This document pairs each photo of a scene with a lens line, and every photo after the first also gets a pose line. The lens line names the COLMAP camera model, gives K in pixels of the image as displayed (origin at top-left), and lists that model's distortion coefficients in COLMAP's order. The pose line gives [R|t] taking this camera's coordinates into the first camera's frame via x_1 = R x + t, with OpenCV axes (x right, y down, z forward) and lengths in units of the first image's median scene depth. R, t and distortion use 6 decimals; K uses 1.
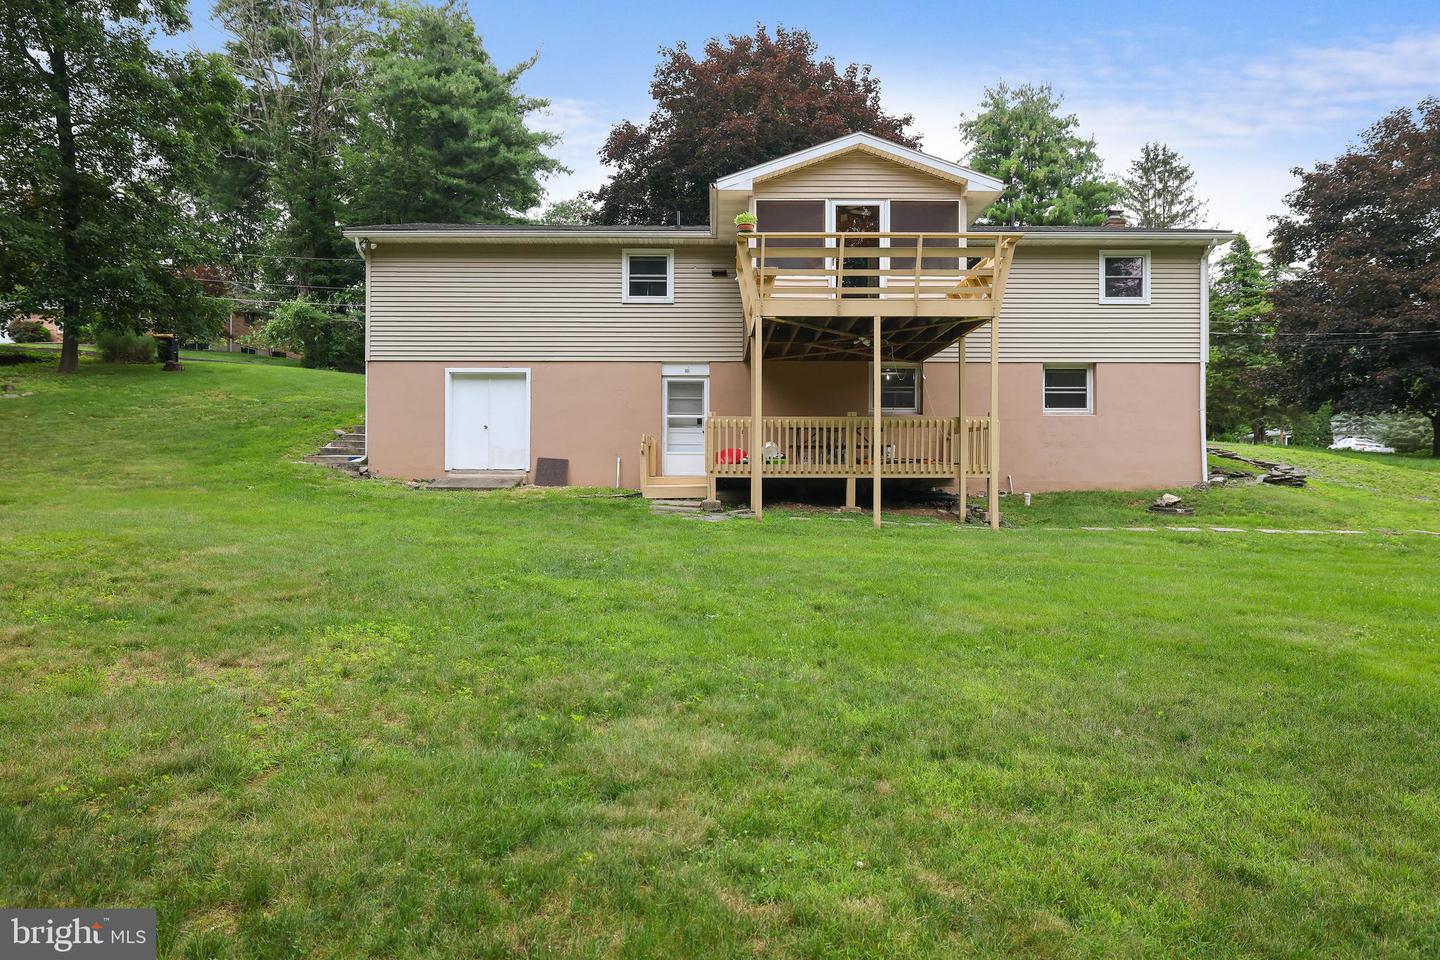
lens RADIAL K [[865.2, 0, 720.0], [0, 865.2, 480.0], [0, 0, 1]] dist [-0.001681, -0.000293]
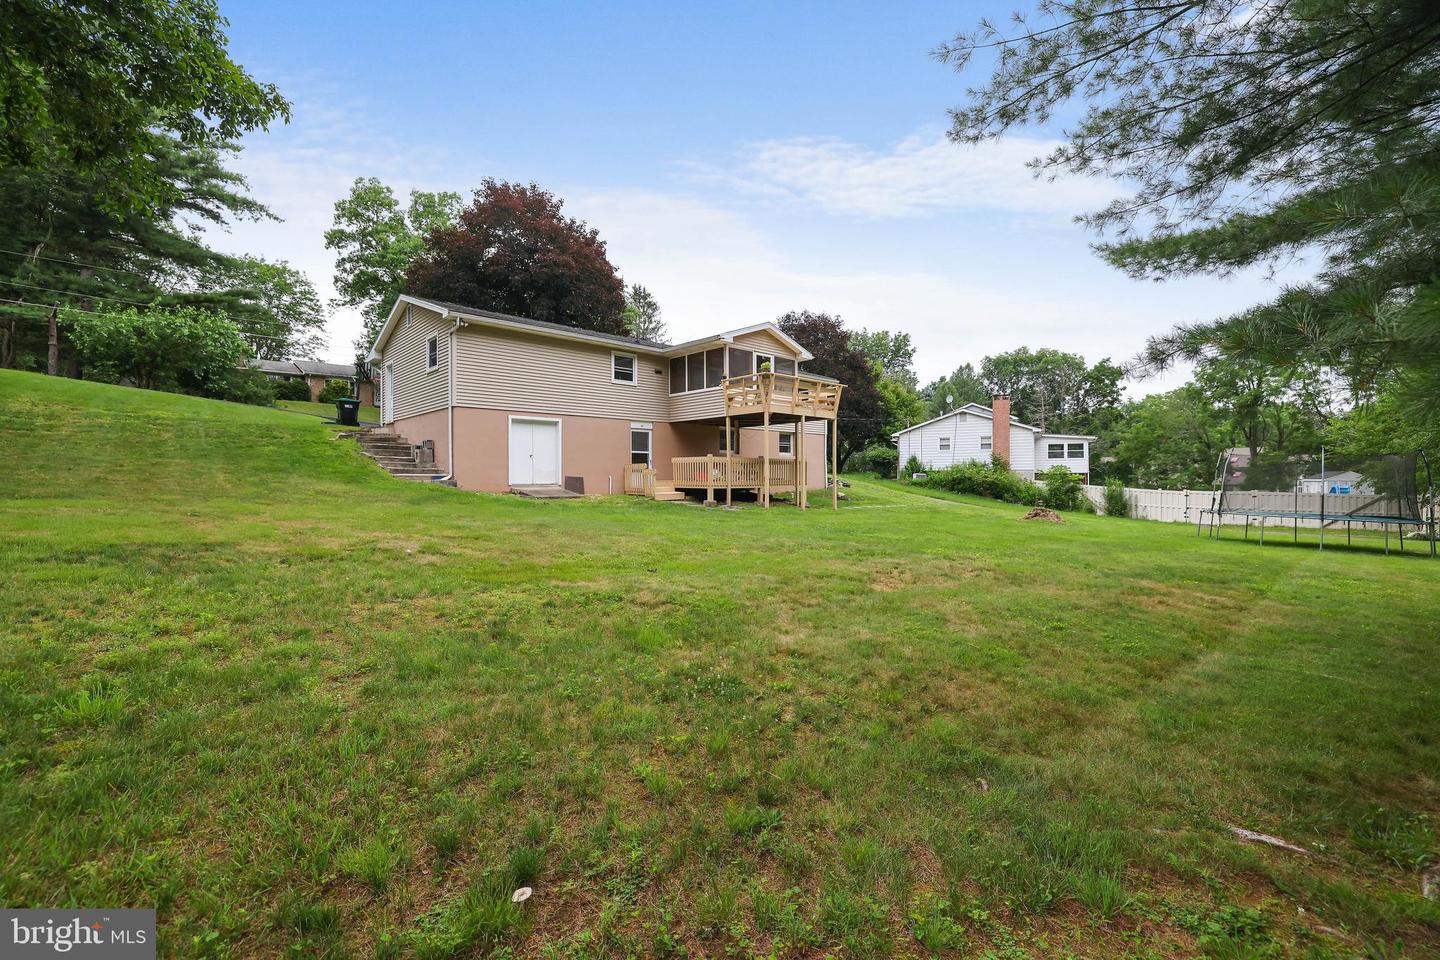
lens RADIAL K [[622.5, 0, 720.0], [0, 622.5, 480.0], [0, 0, 1]] dist [0.031447, 0.000073]
pose [[0.748527, -0.000758, 0.663104, -0.746314], [0.006232, 0.999963, -0.005891, -0.010779], [-0.663075, 0.008541, 0.748504, -0.028285]]
